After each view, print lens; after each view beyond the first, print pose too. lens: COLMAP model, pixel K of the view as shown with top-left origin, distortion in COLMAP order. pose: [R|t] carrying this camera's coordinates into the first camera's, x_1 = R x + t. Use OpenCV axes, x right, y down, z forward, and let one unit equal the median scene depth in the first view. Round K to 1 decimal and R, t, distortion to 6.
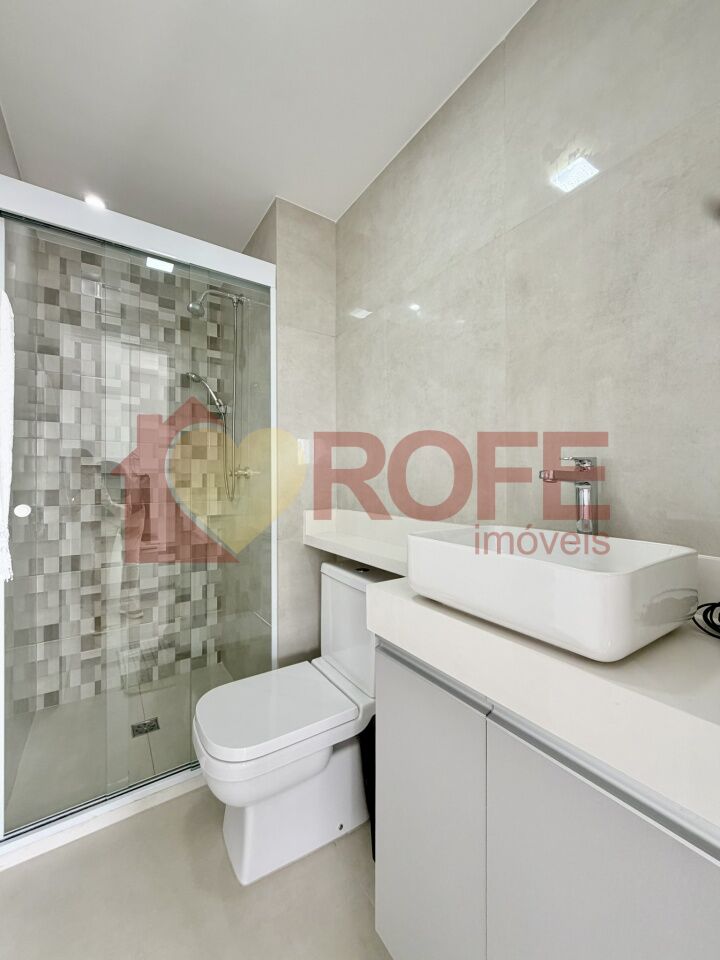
lens RADIAL K [[381.5, 0, 358.8], [0, 381.5, 475.8], [0, 0, 1]] dist [-0.000510, 0.000123]
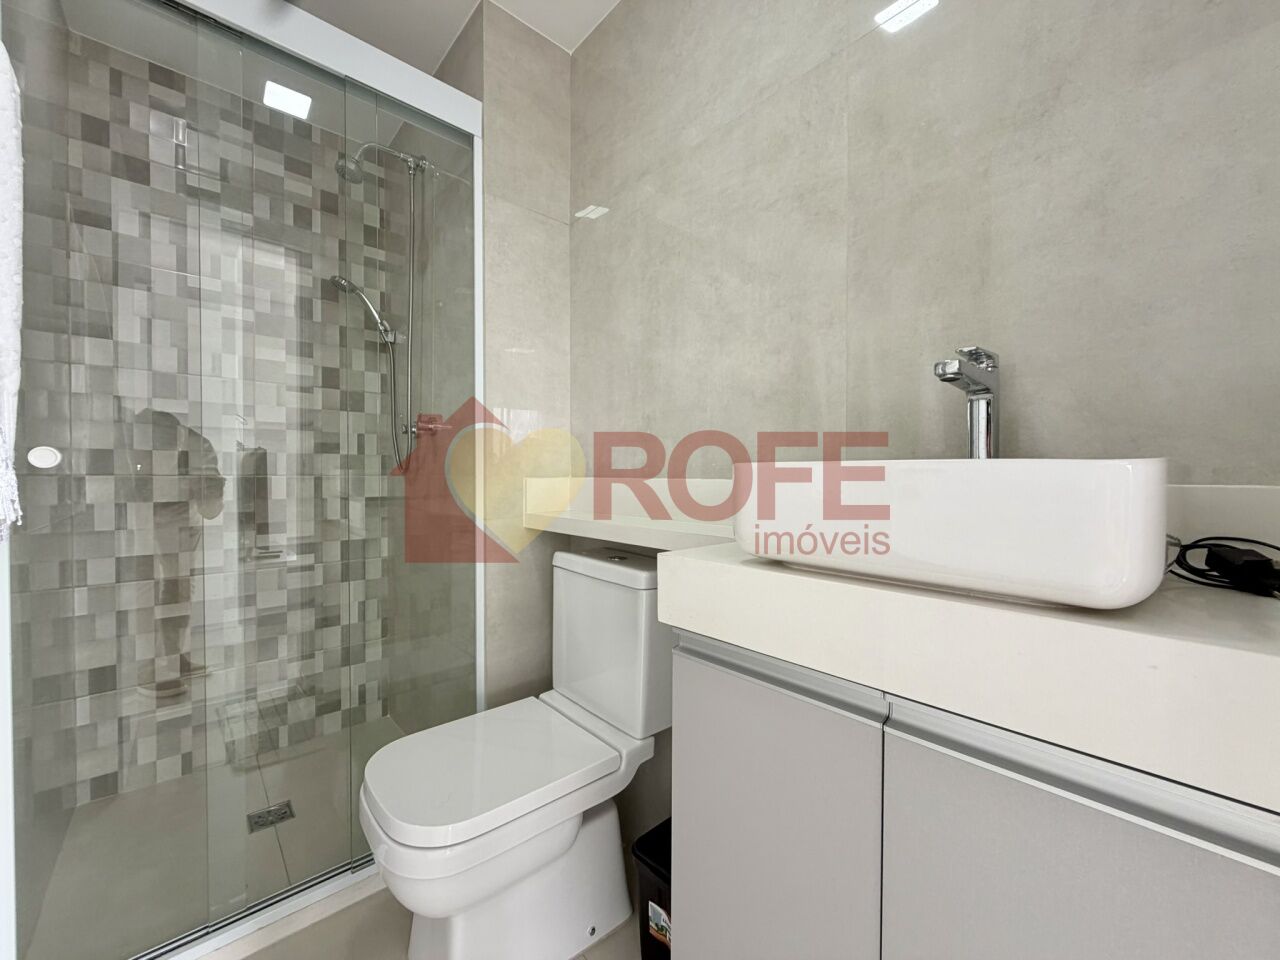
lens RADIAL K [[508.7, 0, 636.0], [0, 508.7, 479.7], [0, 0, 1]] dist [-0.000510, 0.000123]
pose [[0.990814, 0.002750, 0.135205, -0.061071], [-0.005291, 0.999816, 0.018438, 0.066784], [-0.135129, -0.018984, 0.990646, 0.071493]]
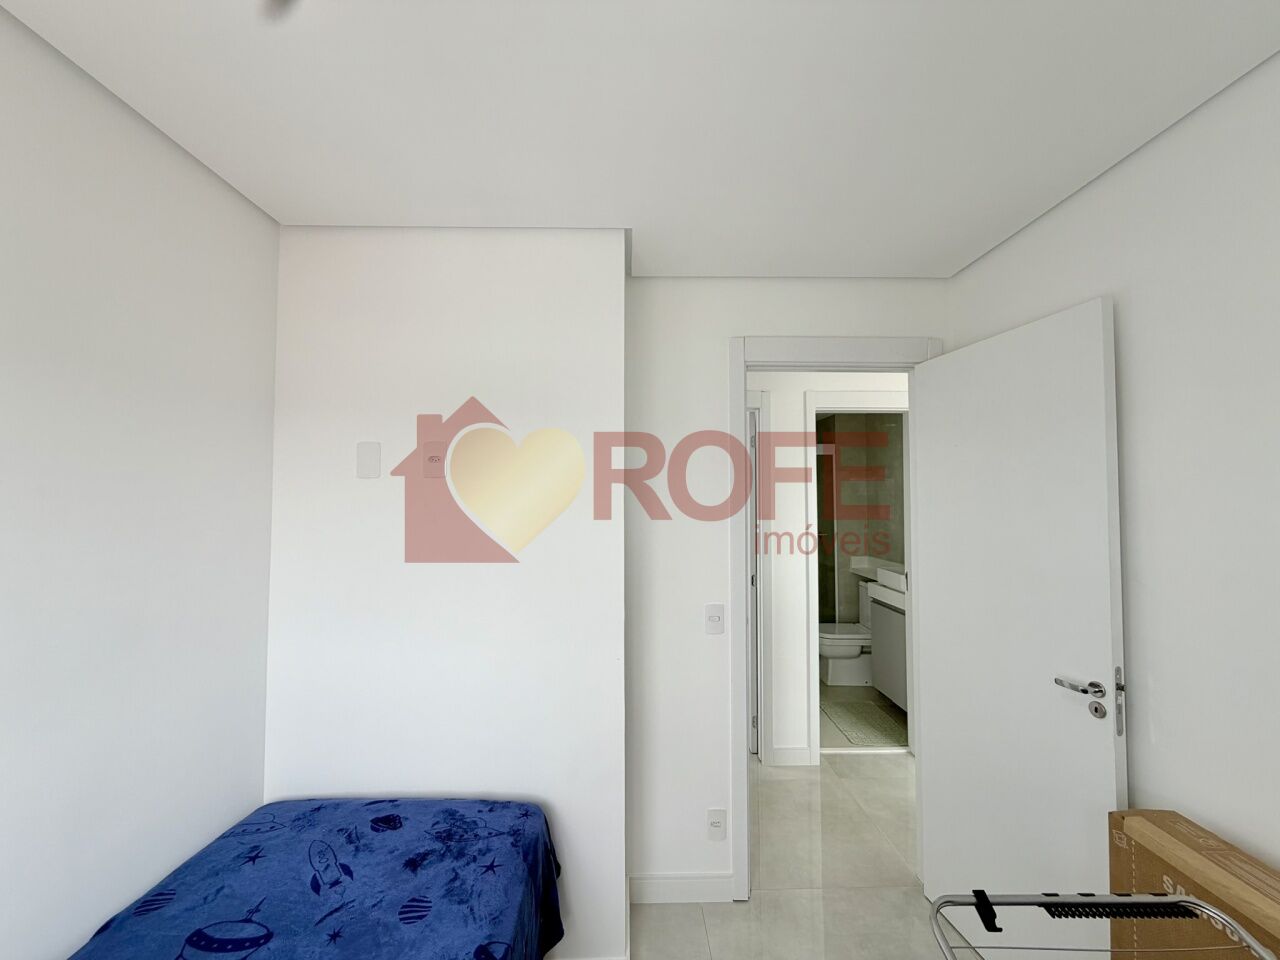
lens RADIAL K [[508.7, 0, 636.0], [0, 508.7, 479.7], [0, 0, 1]] dist [-0.000510, 0.000123]
pose [[0.838967, -0.019613, -0.543829, 0.346388], [0.003849, 0.999539, -0.030110, -0.220115], [0.544169, 0.023168, 0.838656, -1.760264]]
